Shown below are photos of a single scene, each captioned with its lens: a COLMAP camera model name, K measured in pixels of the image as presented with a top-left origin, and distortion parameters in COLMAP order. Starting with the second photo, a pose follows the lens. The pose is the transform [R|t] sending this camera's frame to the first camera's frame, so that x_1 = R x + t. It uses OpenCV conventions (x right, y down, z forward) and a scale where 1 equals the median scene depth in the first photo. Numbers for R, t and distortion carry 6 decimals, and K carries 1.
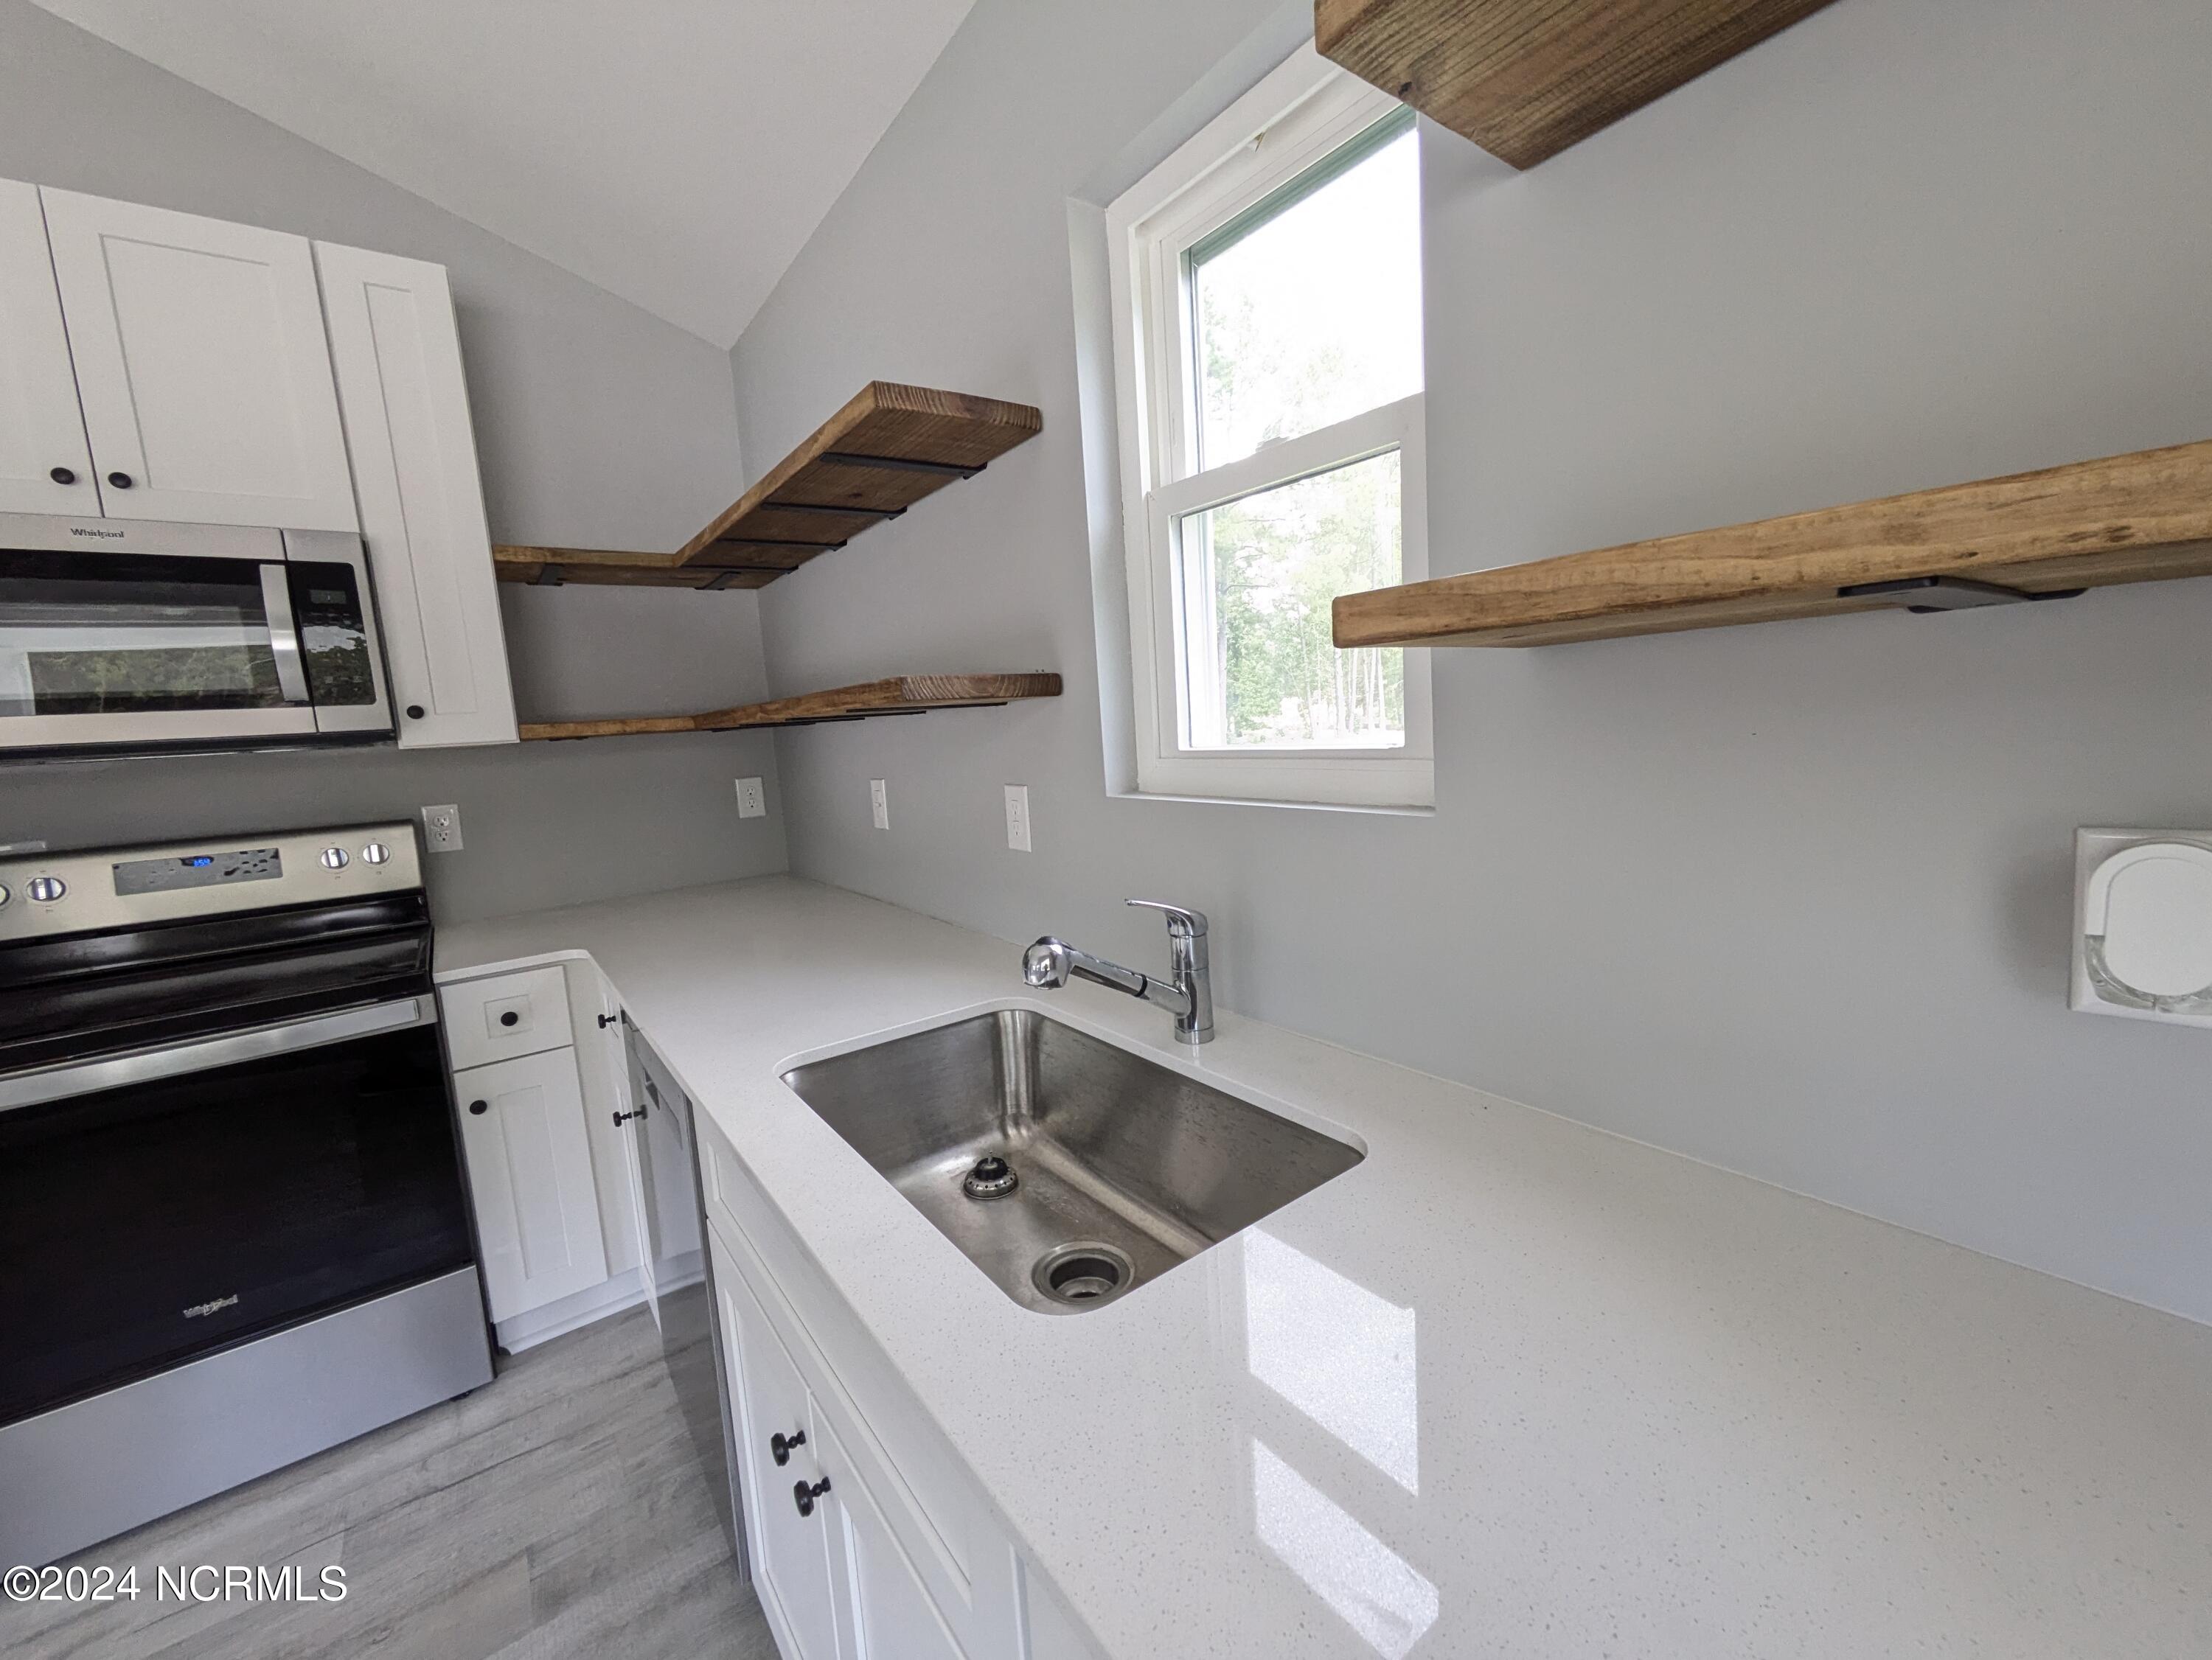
lens RADIAL K [[878.1, 0, 1103.8], [0, 878.1, 830.8], [0, 0, 1]] dist [-0.001003, 0.001728]
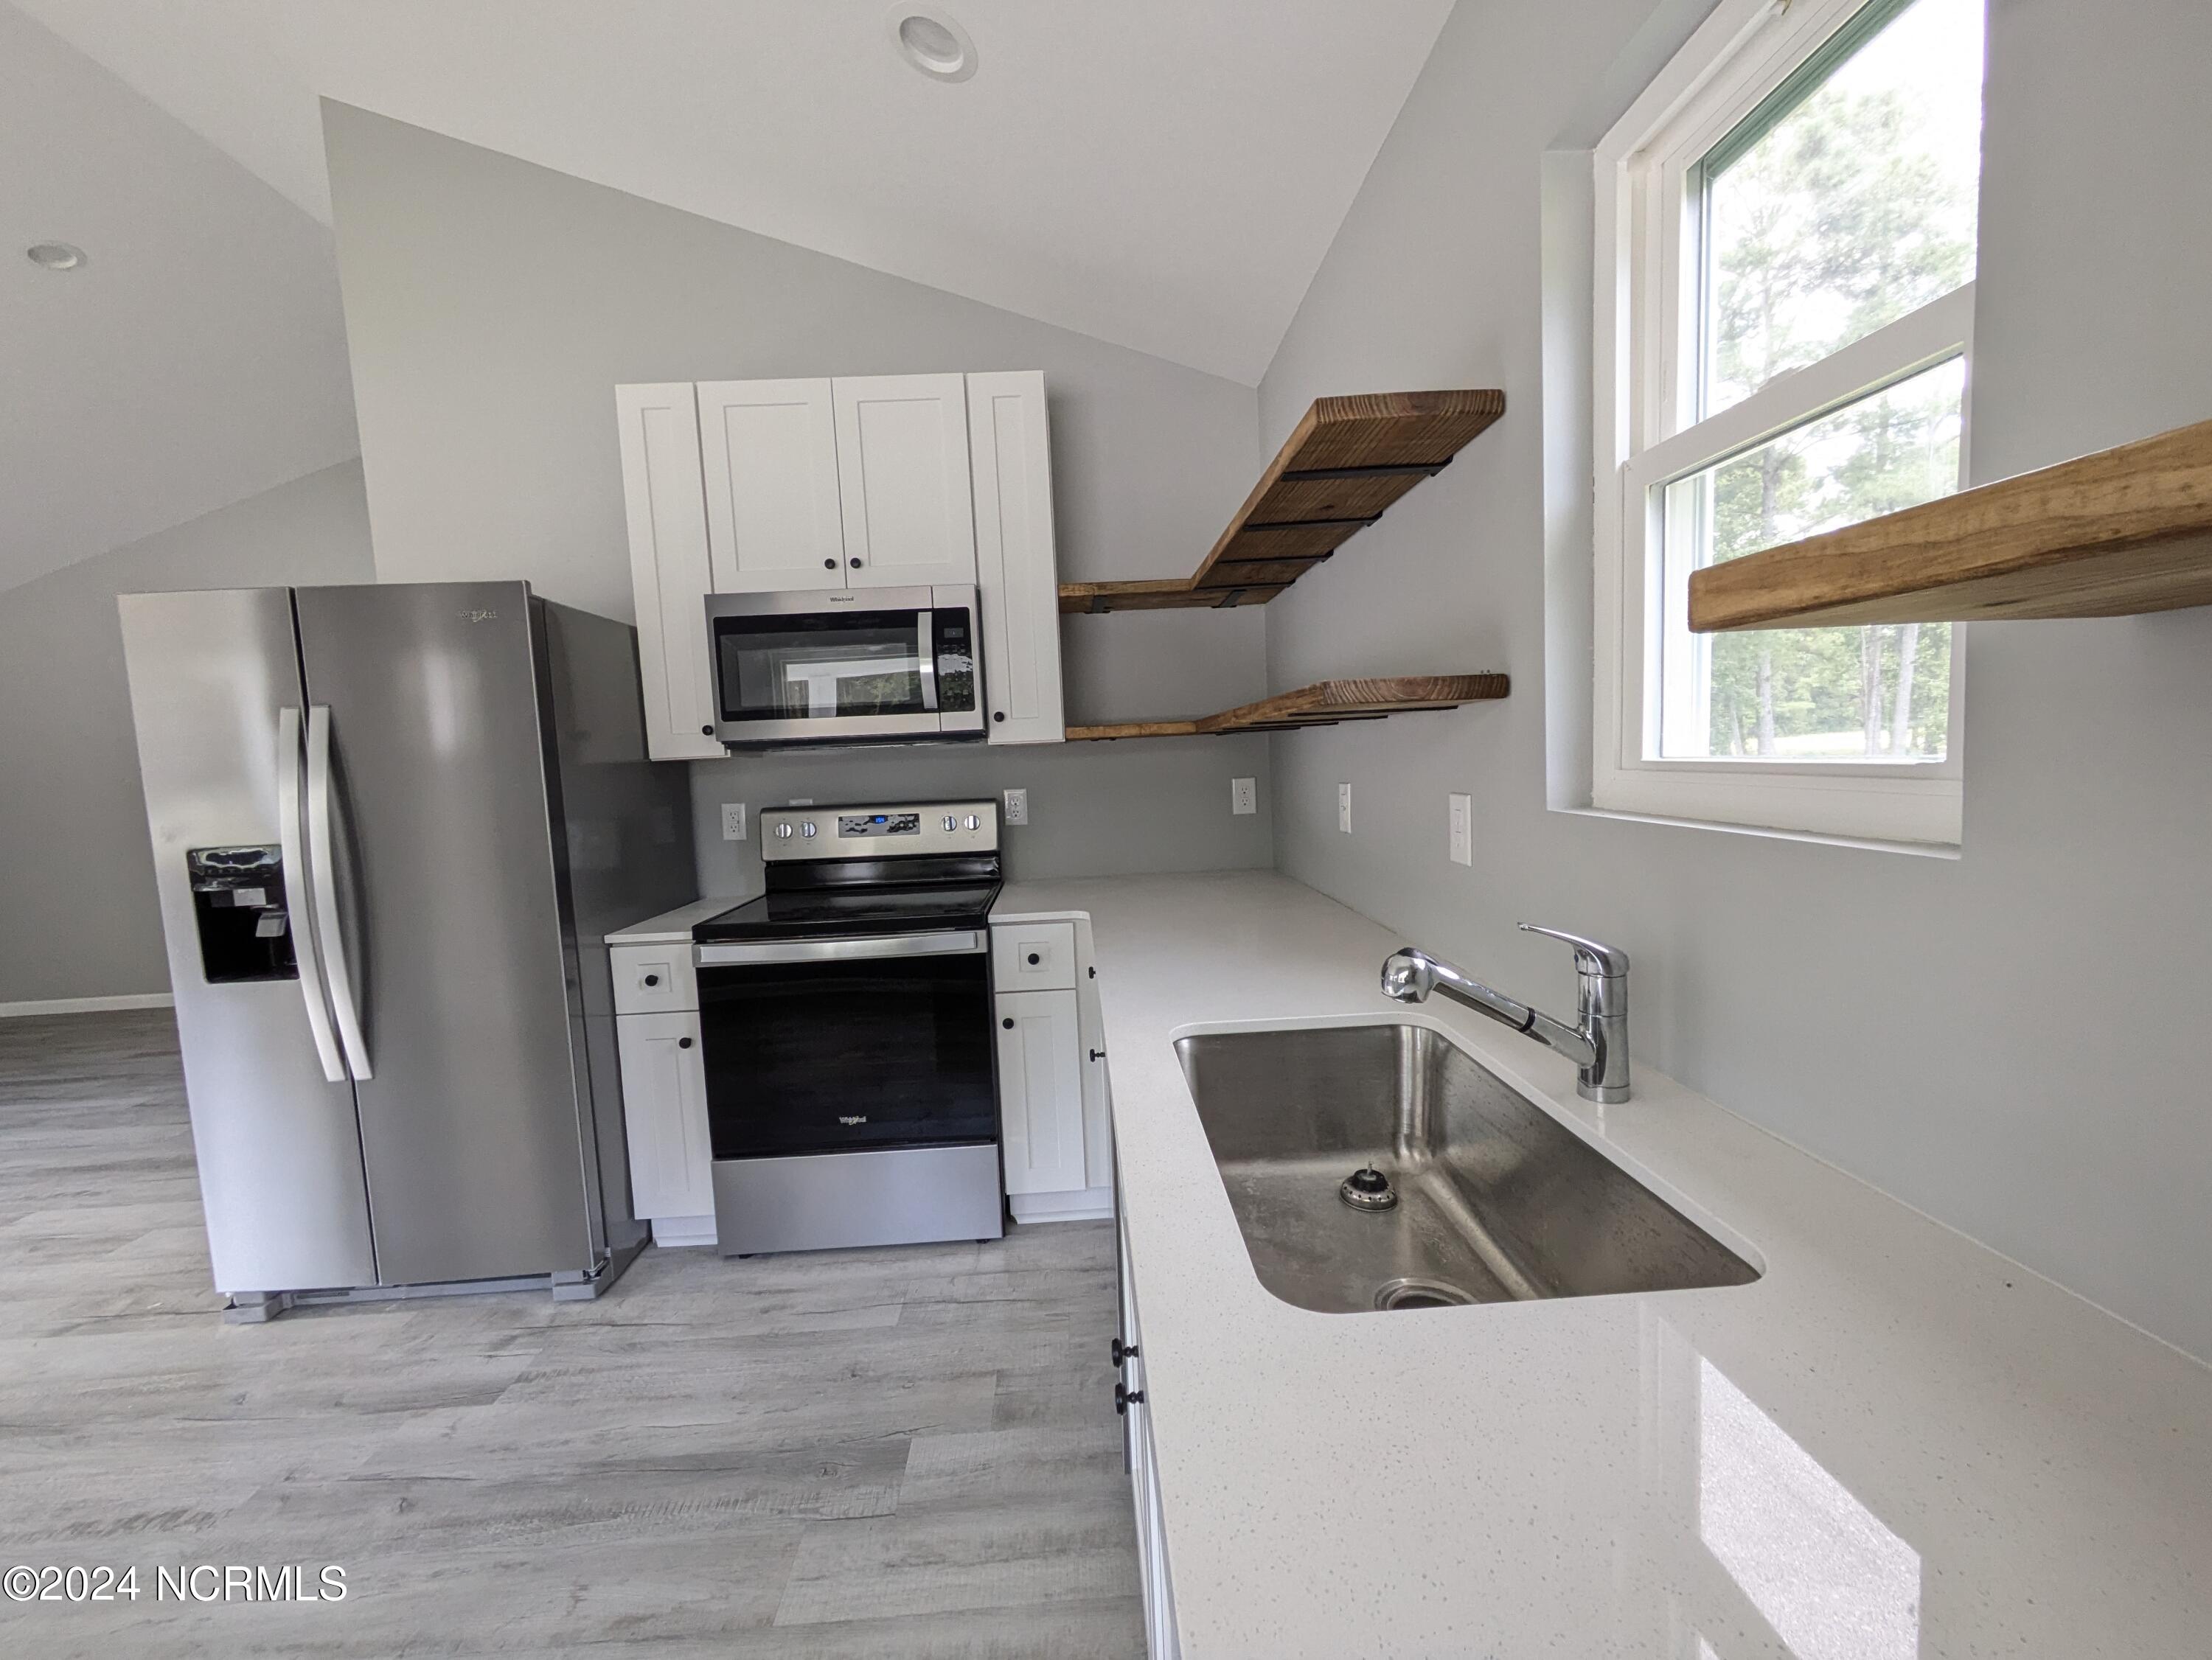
lens RADIAL K [[878.1, 0, 1103.4], [0, 878.1, 832.4], [0, 0, 1]] dist [-0.001003, 0.001728]
pose [[0.822661, 0.074940, -0.563571, 0.122179], [-0.078641, 0.996745, 0.017746, 0.002311], [0.563066, 0.029721, 0.825877, 0.008517]]
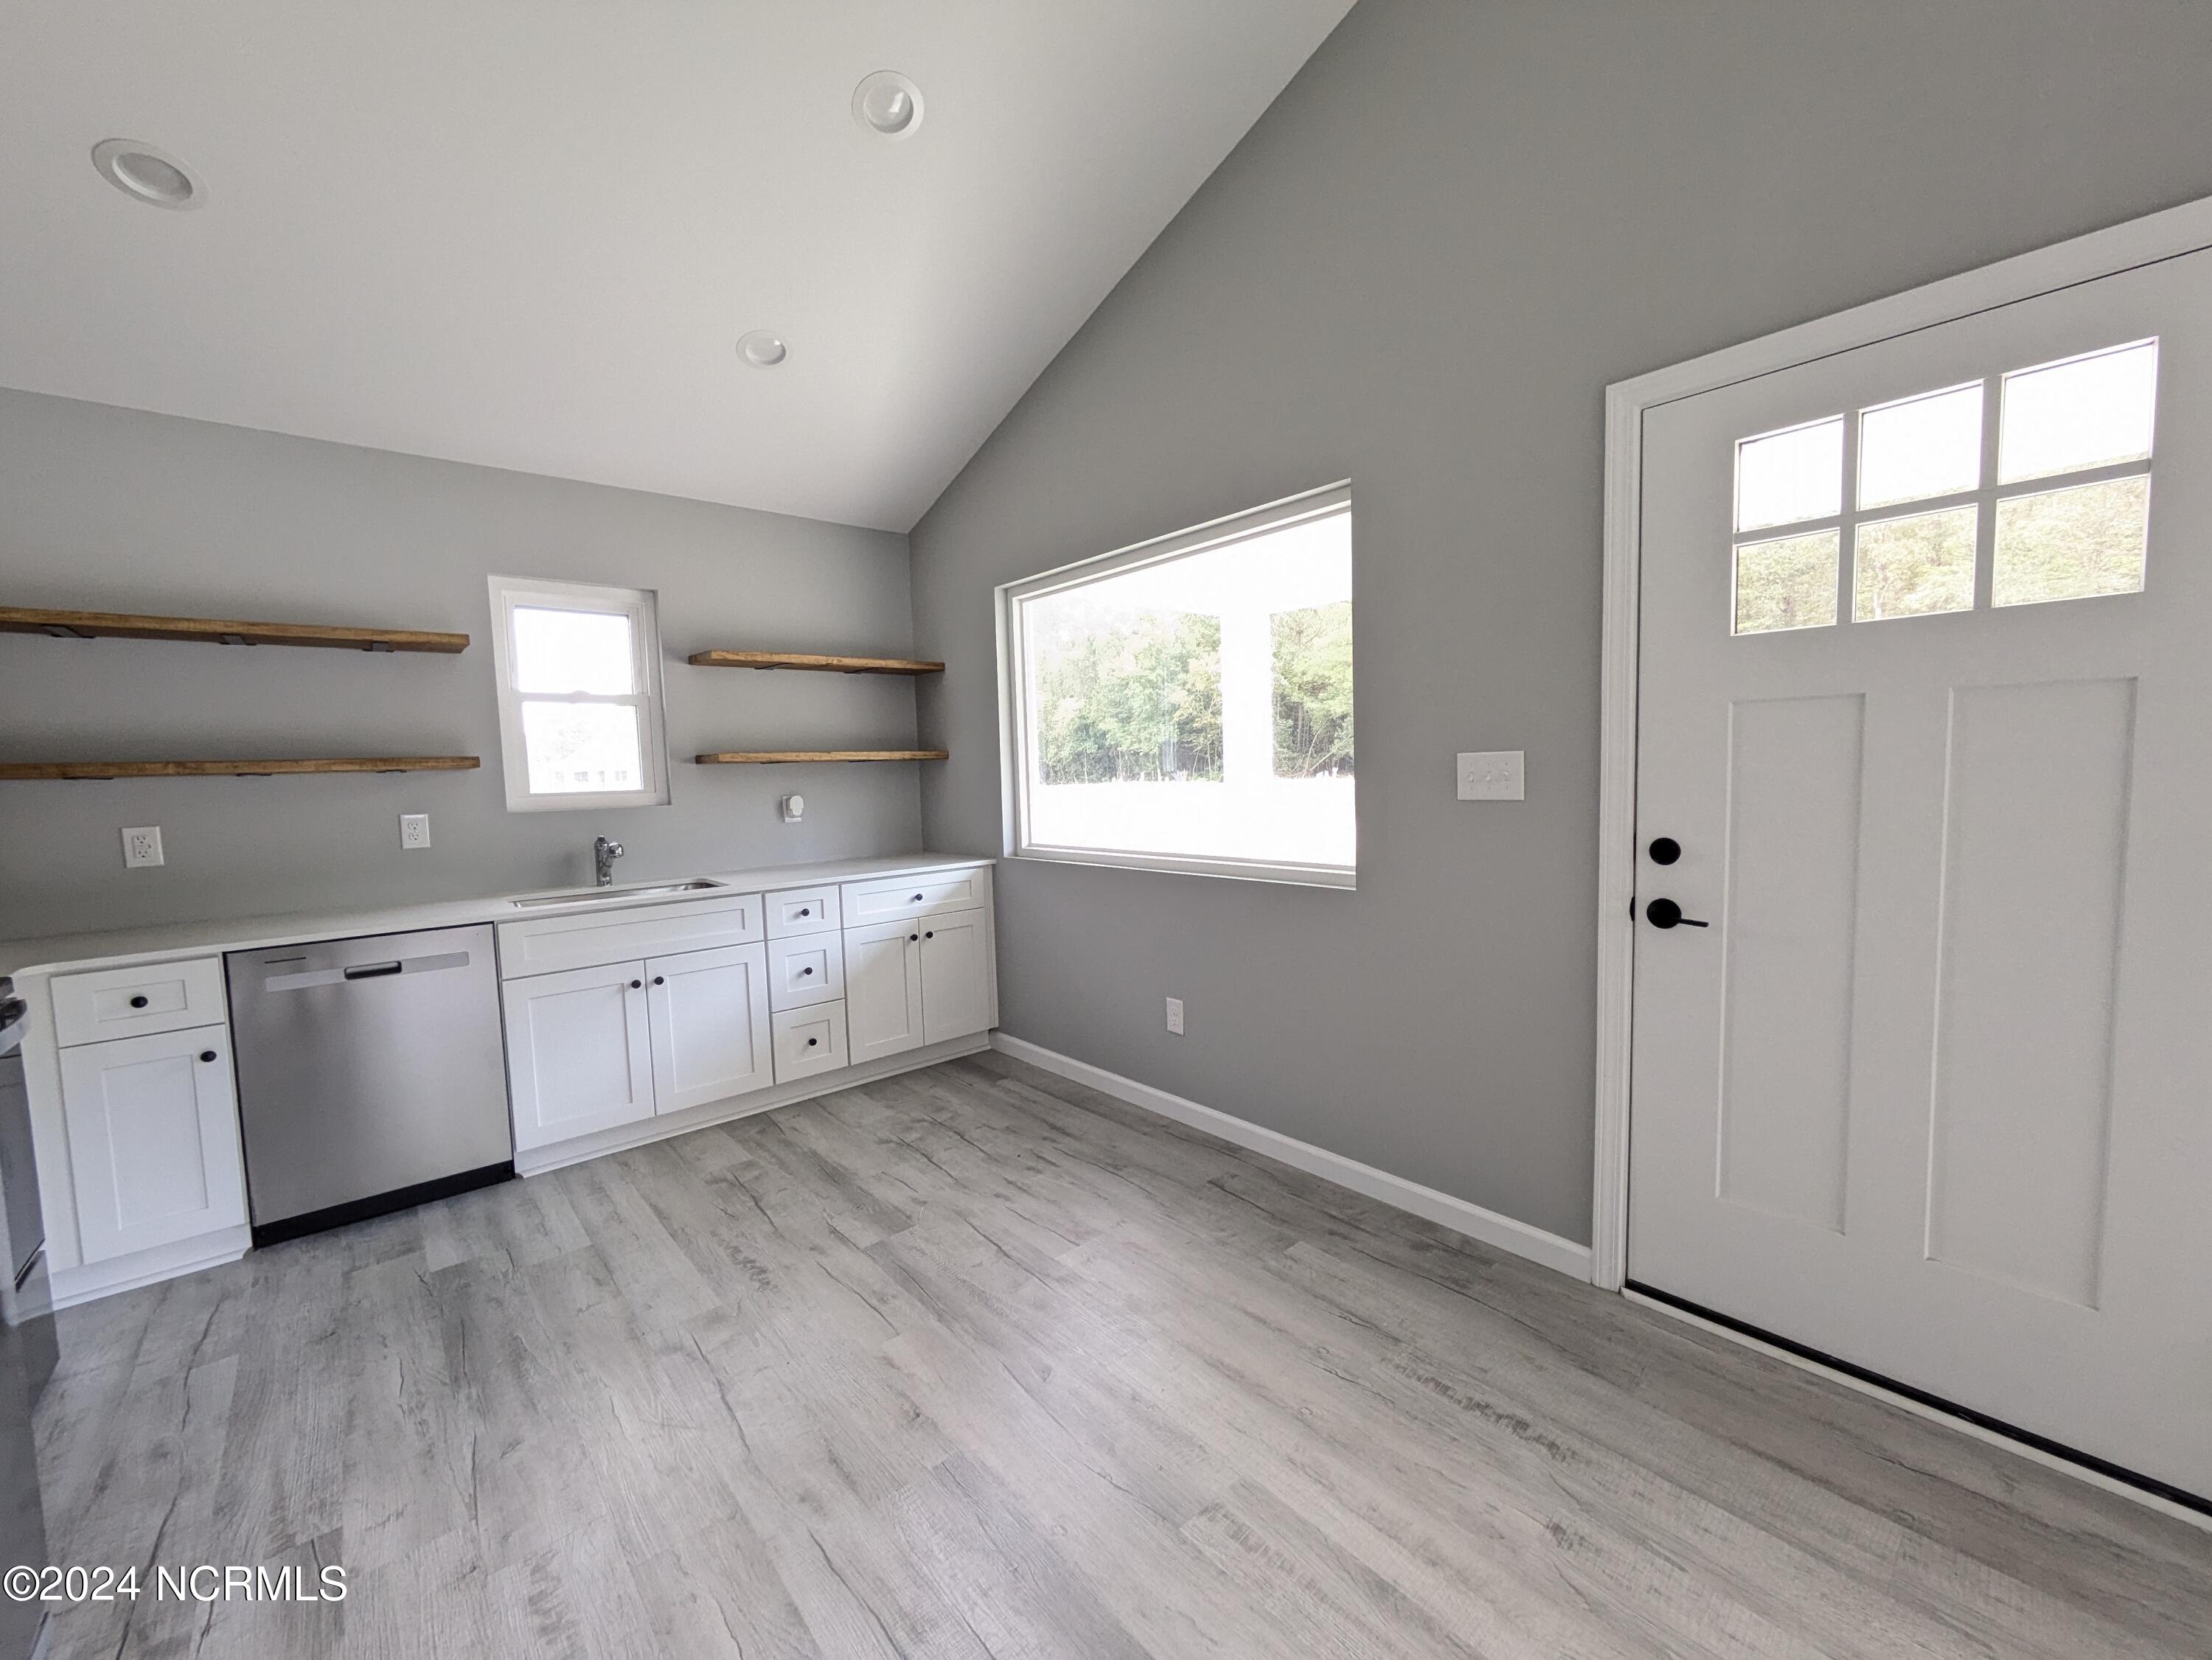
lens RADIAL K [[878.1, 0, 1104.4], [0, 878.1, 828.0], [0, 0, 1]] dist [-0.001003, 0.001728]
pose [[-0.067355, -0.007134, 0.997704, -2.183915], [0.161699, 0.986676, 0.017972, 0.194844], [-0.984539, 0.162538, -0.065304, -0.365848]]
